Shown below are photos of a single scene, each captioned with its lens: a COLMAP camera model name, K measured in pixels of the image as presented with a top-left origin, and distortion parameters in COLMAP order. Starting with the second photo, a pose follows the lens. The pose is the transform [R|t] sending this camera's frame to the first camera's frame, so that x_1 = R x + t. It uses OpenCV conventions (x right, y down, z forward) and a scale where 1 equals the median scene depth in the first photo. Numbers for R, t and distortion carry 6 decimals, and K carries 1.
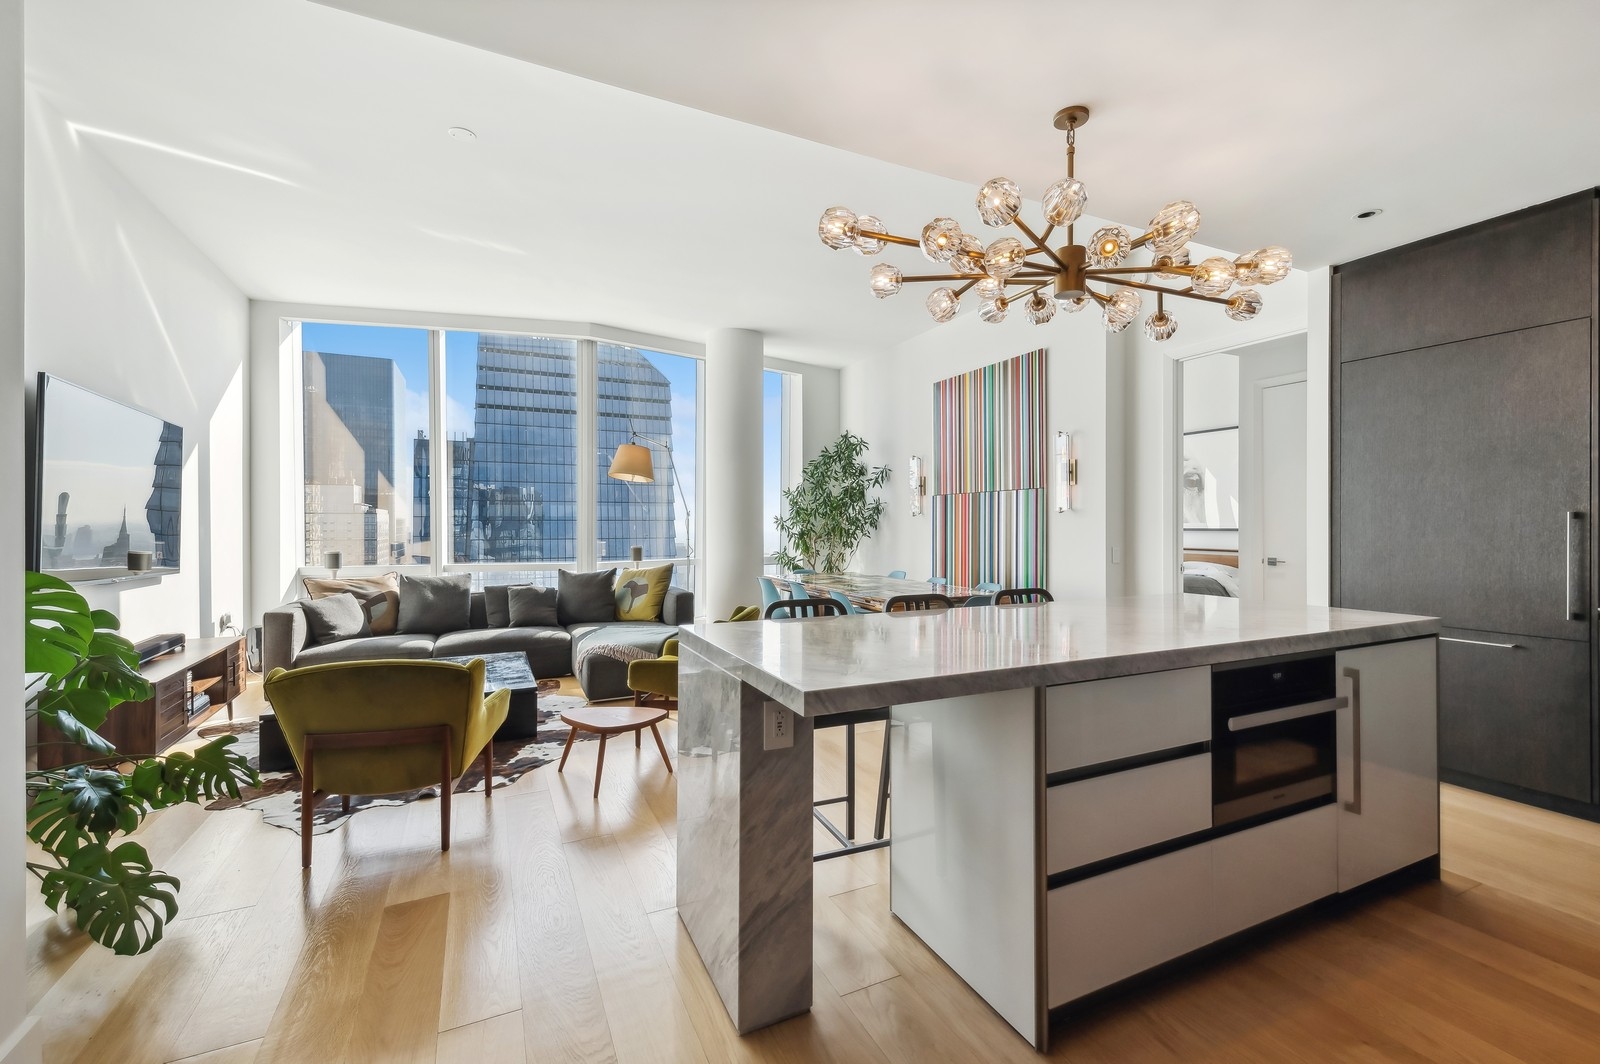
lens RADIAL K [[663.5, 0, 842.3], [0, 663.5, 525.3], [0, 0, 1]] dist [0.013943, -0.000840]
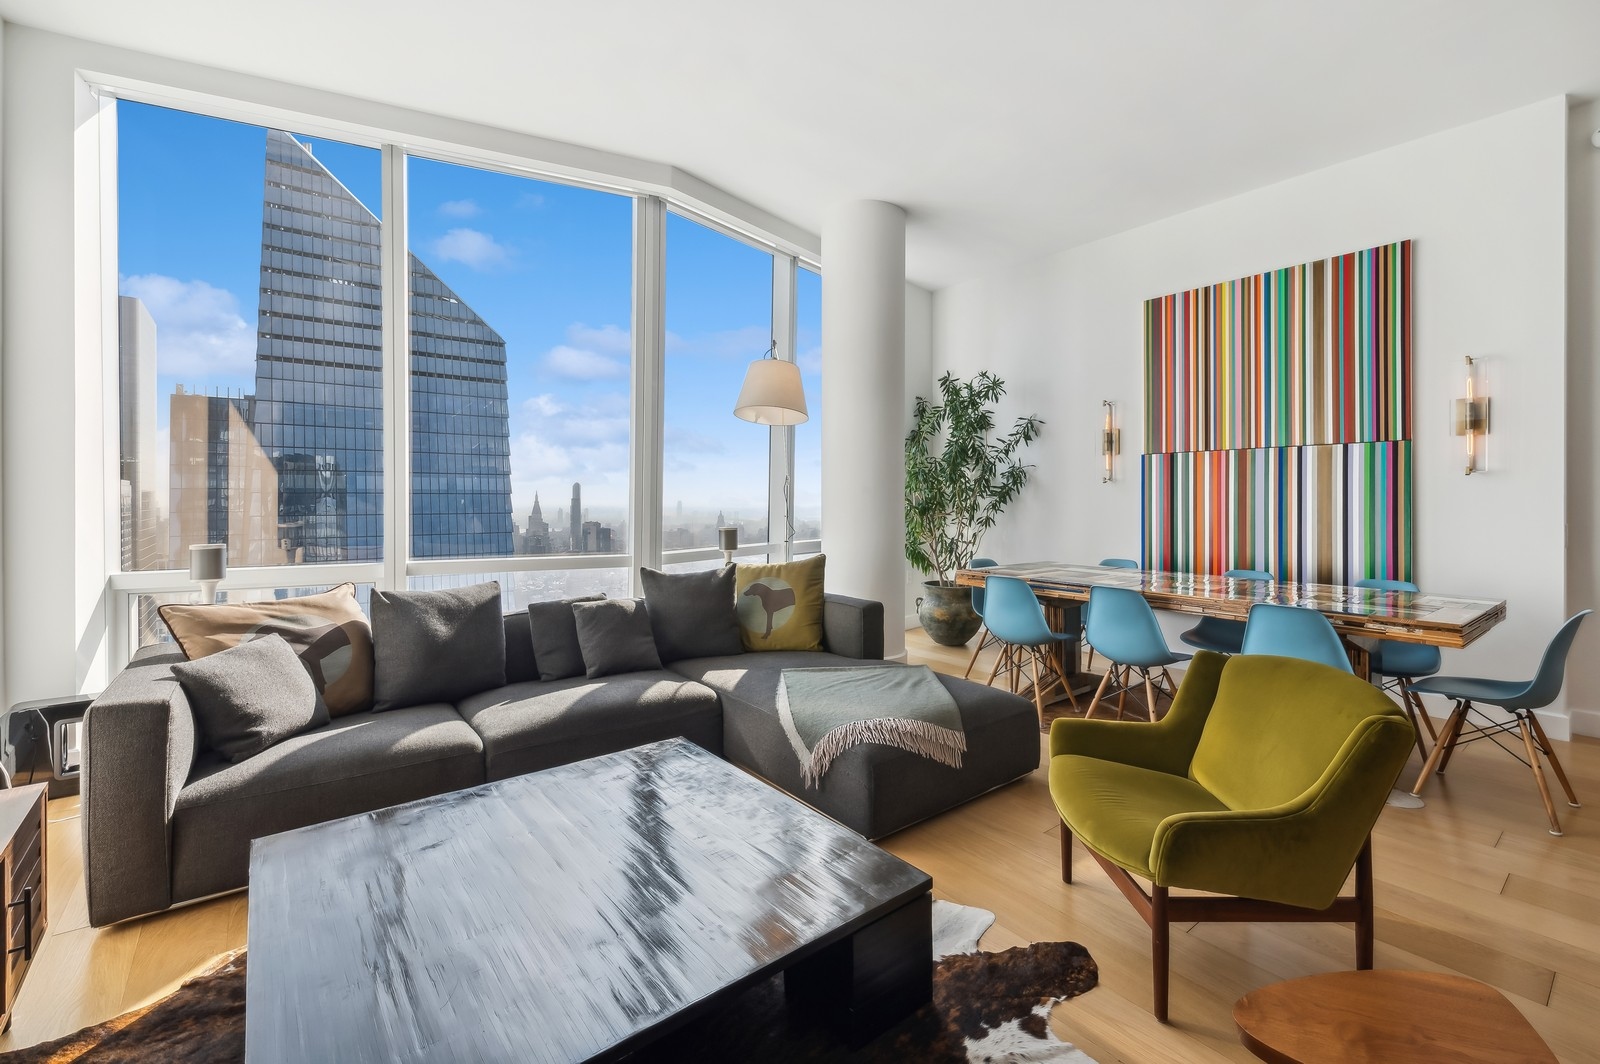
lens RADIAL K [[663.5, 0, 836.1], [0, 663.5, 507.8], [0, 0, 1]] dist [0.013943, -0.000840]
pose [[0.977787, -0.002157, 0.209591, -0.424324], [-0.000696, 0.999908, 0.013538, 0.004850], [-0.209601, -0.013383, 0.977696, 0.429572]]
